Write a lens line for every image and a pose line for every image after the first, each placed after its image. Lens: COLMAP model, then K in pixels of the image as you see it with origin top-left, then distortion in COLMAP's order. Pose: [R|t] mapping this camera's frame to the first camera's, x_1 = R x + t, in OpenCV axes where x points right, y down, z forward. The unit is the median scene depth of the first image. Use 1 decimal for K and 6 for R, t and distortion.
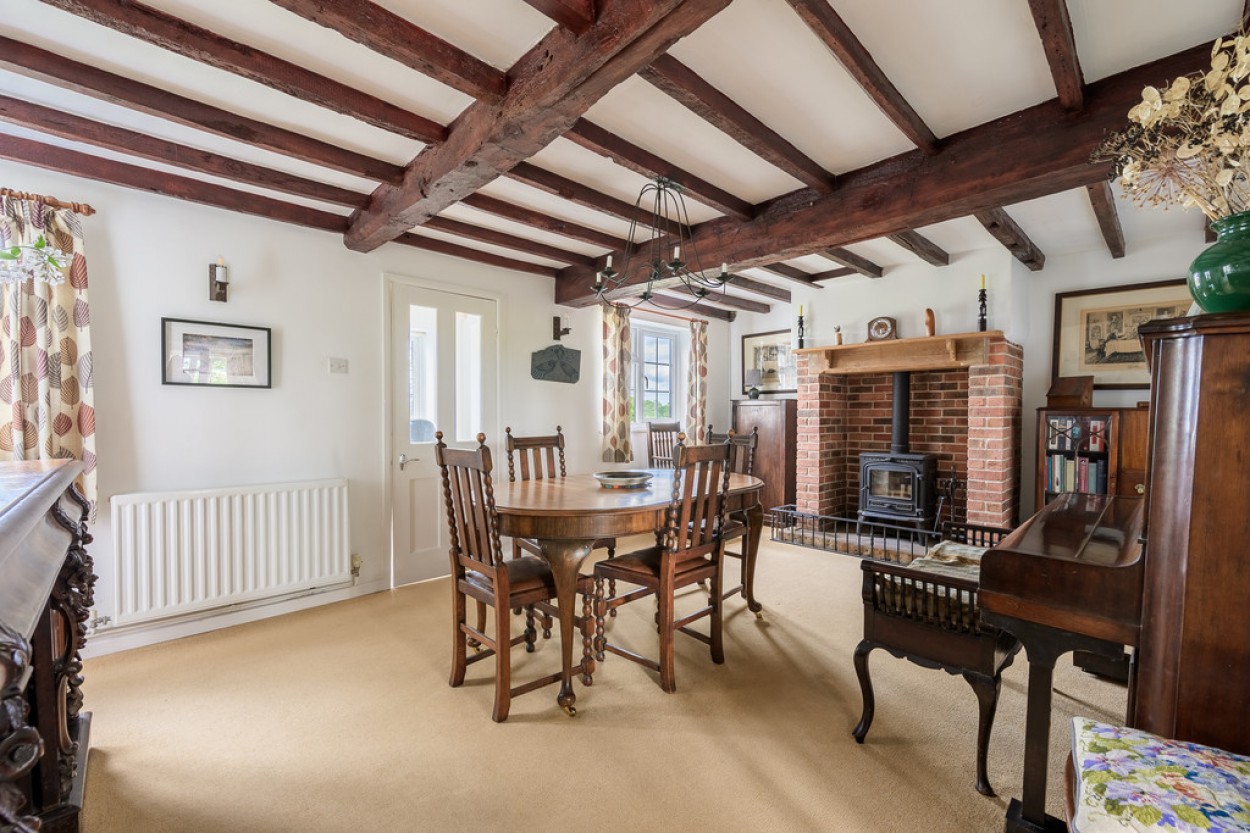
lens RADIAL K [[516.0, 0, 626.9], [0, 516.0, 423.5], [0, 0, 1]] dist [-0.004730, 0.000174]
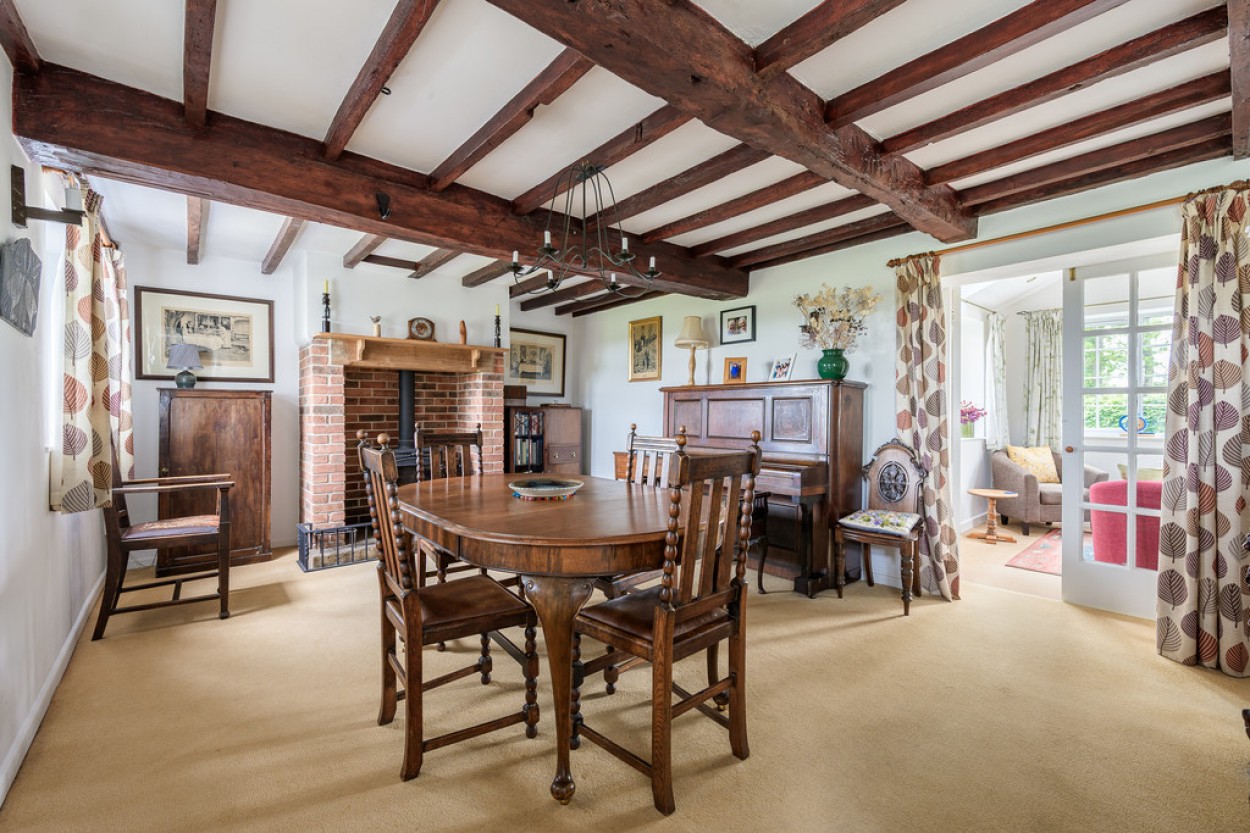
lens RADIAL K [[516.0, 0, 626.0], [0, 516.0, 415.2], [0, 0, 1]] dist [-0.004730, 0.000174]
pose [[0.063656, -0.005845, 0.997955, -0.505711], [0.017660, 0.999833, 0.004730, -0.006396], [-0.997816, 0.017323, 0.063749, 0.504676]]
